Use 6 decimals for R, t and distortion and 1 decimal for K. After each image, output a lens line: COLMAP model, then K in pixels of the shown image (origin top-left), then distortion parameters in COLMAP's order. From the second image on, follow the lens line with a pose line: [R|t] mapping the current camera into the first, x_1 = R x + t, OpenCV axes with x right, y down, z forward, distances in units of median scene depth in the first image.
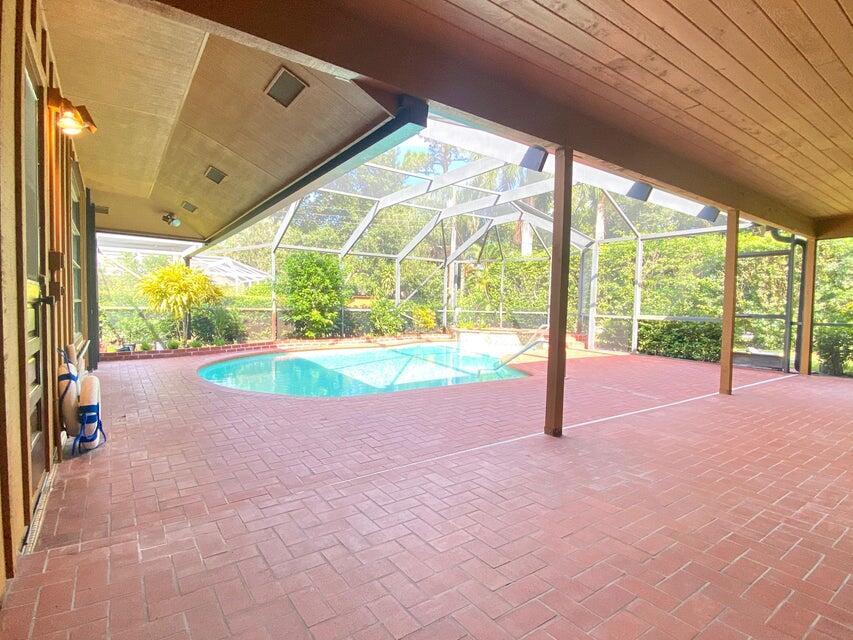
lens RADIAL K [[429.5, 0, 424.5], [0, 429.5, 325.2], [0, 0, 1]] dist [0.006017, 0.000513]
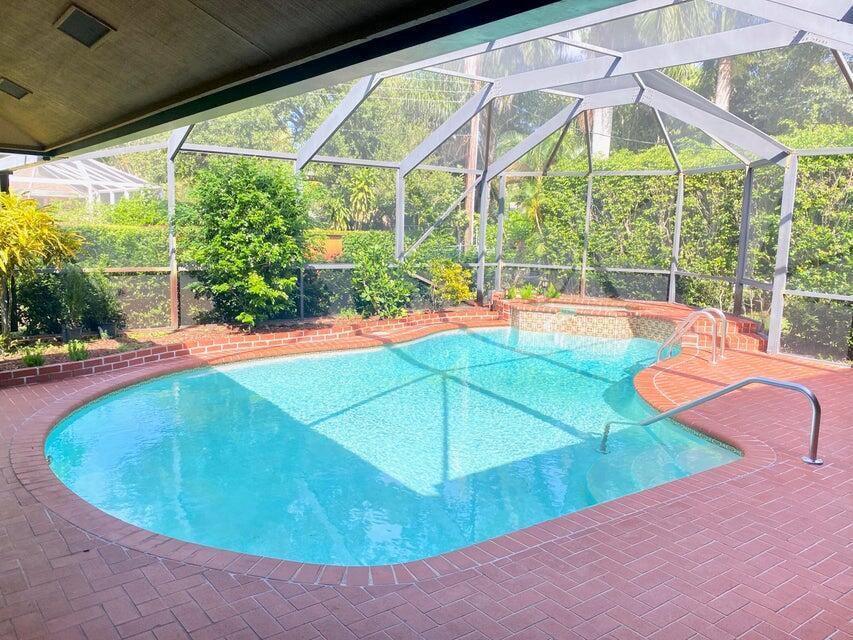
lens RADIAL K [[706.7, 0, 428.9], [0, 706.7, 316.5], [0, 0, 1]] dist [-0.020824, -0.005799]
pose [[0.999070, 0.004541, 0.042887, -0.077417], [-0.008131, 0.996439, 0.083921, -0.055651], [-0.042354, -0.084192, 0.995549, 0.127549]]
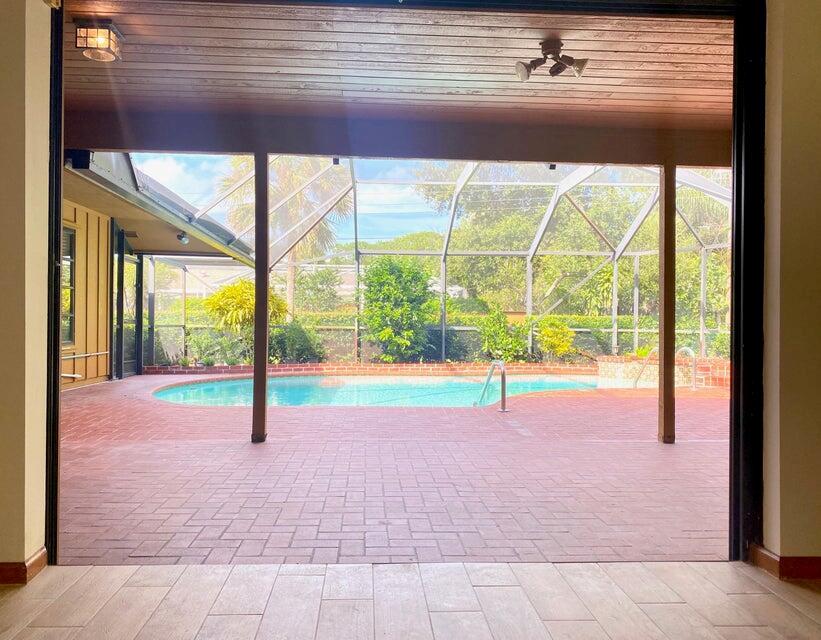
lens RADIAL K [[662.8, 0, 406.0], [0, 662.8, 321.3], [0, 0, 1]] dist [0.077172, 0.000886]
pose [[0.843534, -0.011604, -0.536950, 0.431697], [-0.019202, 0.998476, -0.051744, 0.016139], [0.536732, 0.053958, 0.842026, -0.030288]]
